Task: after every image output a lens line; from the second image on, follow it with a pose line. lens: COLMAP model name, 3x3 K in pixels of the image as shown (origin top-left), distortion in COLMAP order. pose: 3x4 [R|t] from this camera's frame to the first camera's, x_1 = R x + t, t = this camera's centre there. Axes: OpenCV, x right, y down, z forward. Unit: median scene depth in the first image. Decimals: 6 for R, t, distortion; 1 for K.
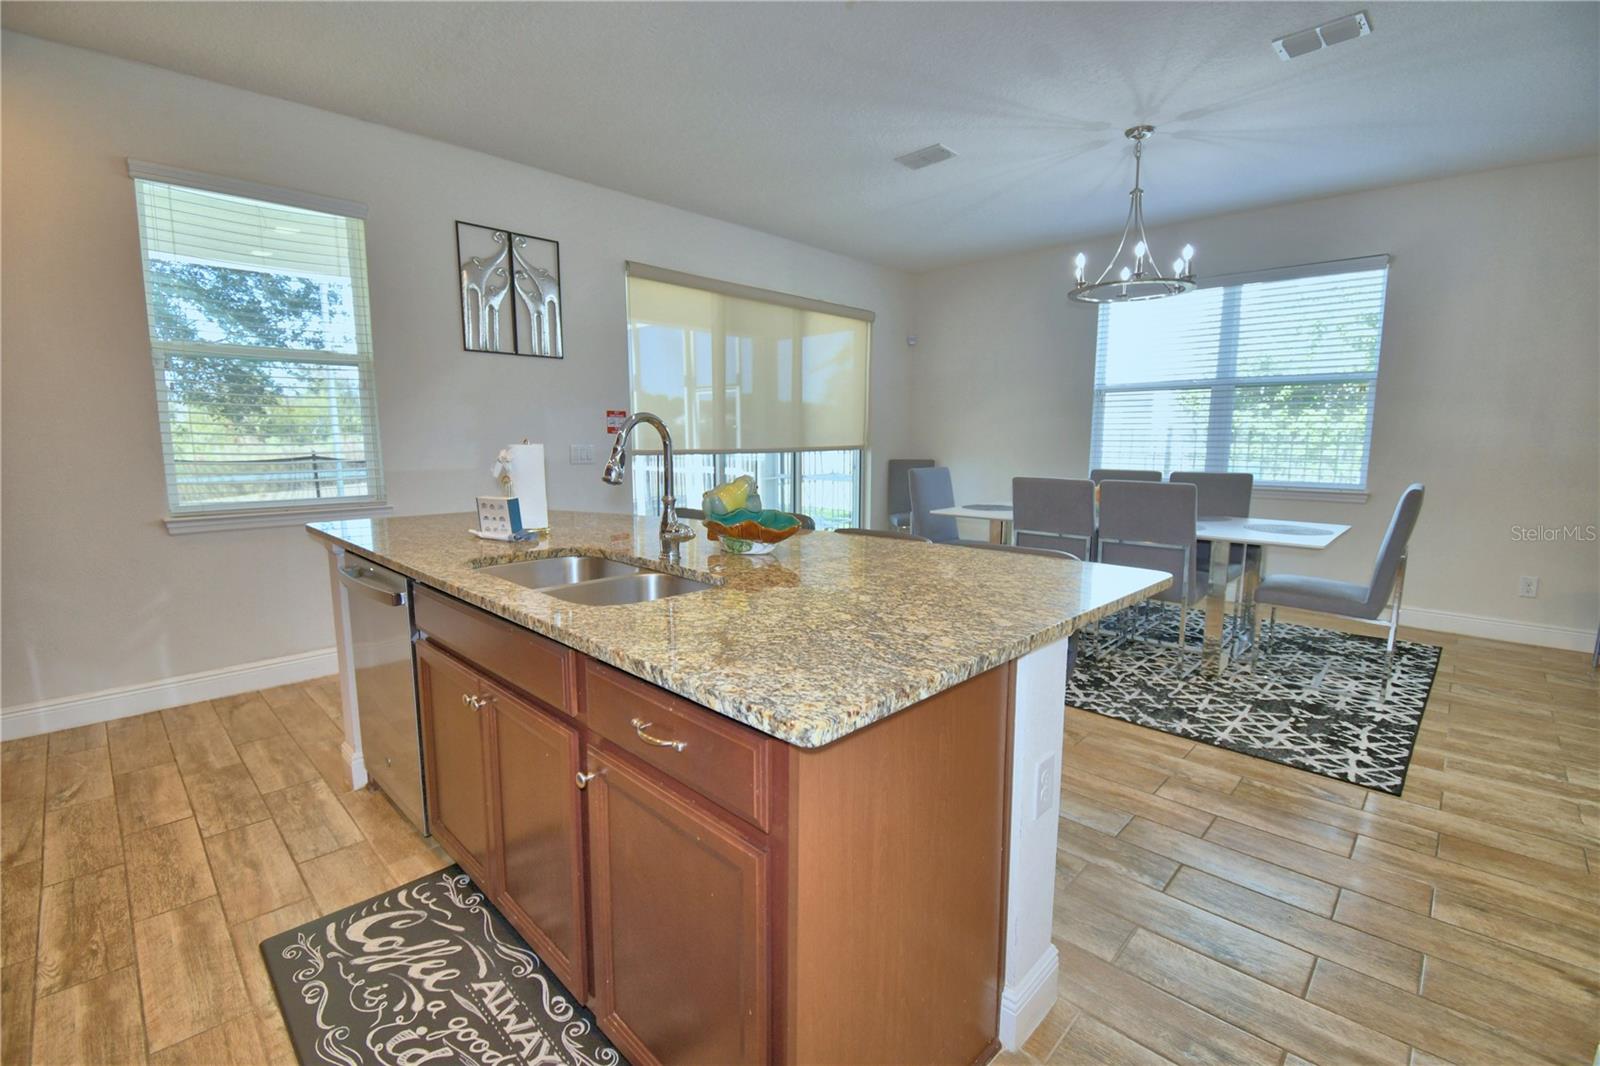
lens RADIAL K [[706.9, 0, 795.4], [0, 706.9, 528.1], [0, 0, 1]] dist [0.000137, -0.000002]
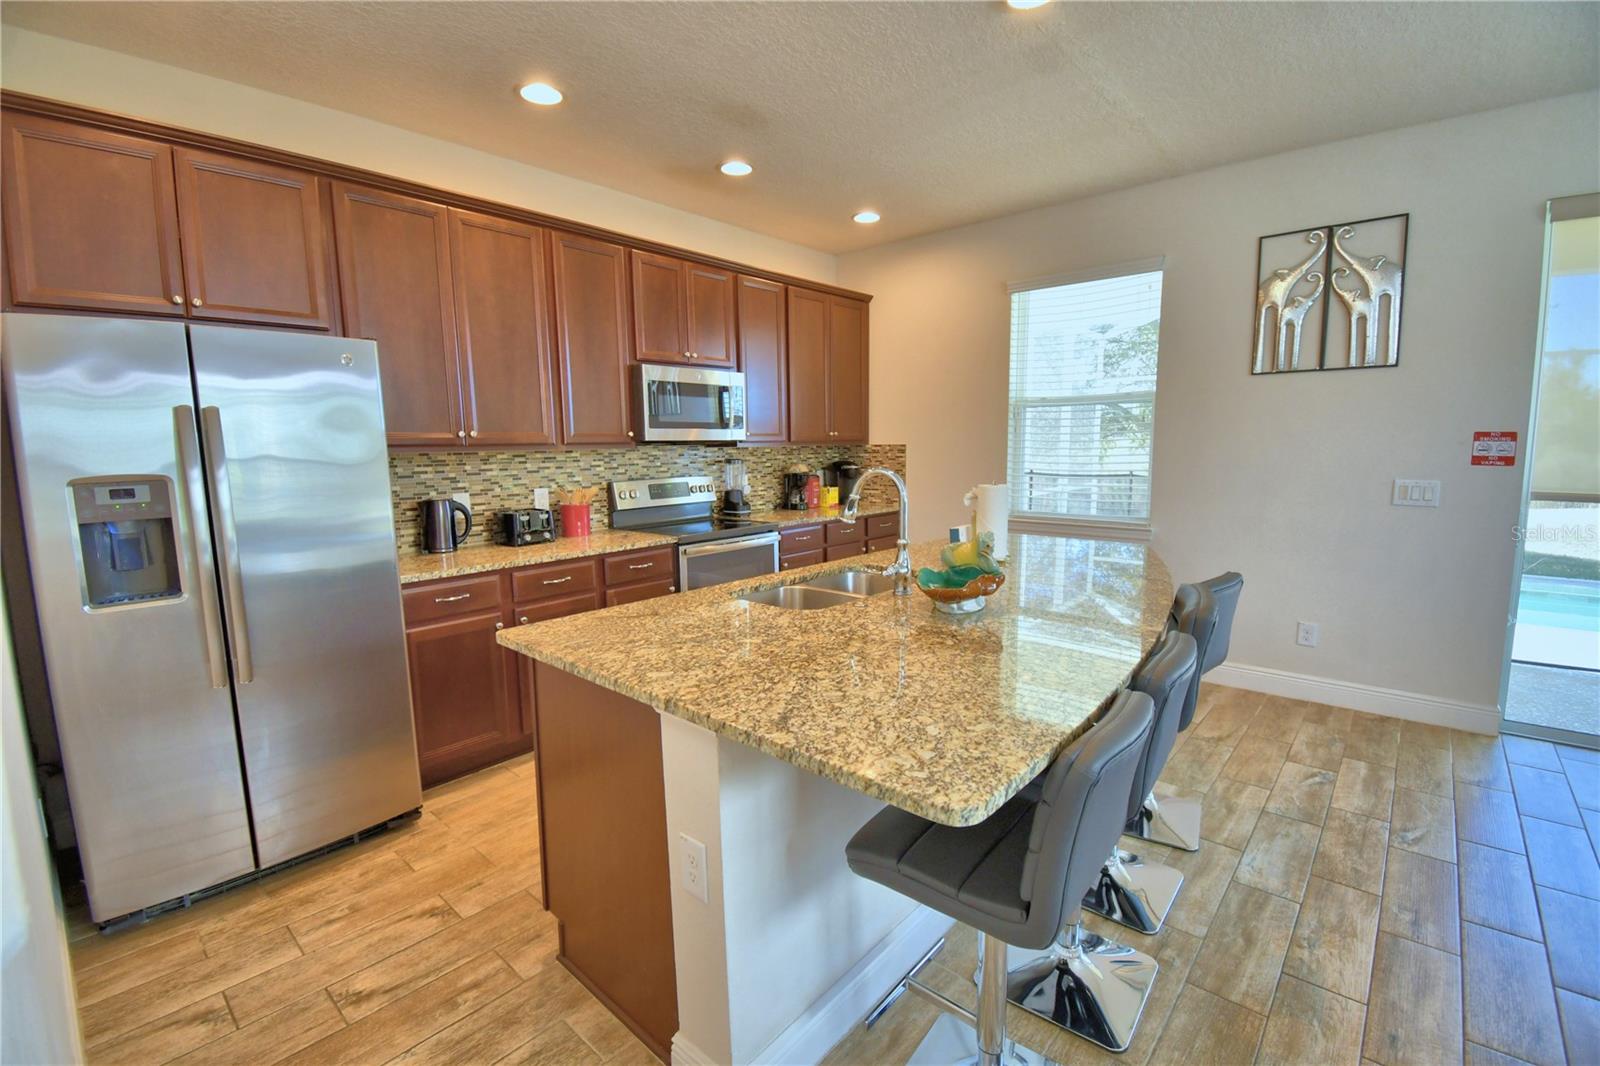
lens RADIAL K [[706.9, 0, 797.3], [0, 706.9, 528.7], [0, 0, 1]] dist [0.000137, -0.000002]
pose [[0.050107, 0.125958, -0.990769, 0.472099], [-0.123139, 0.985226, 0.119025, -0.088432], [0.991124, 0.116038, 0.064877, 0.374146]]
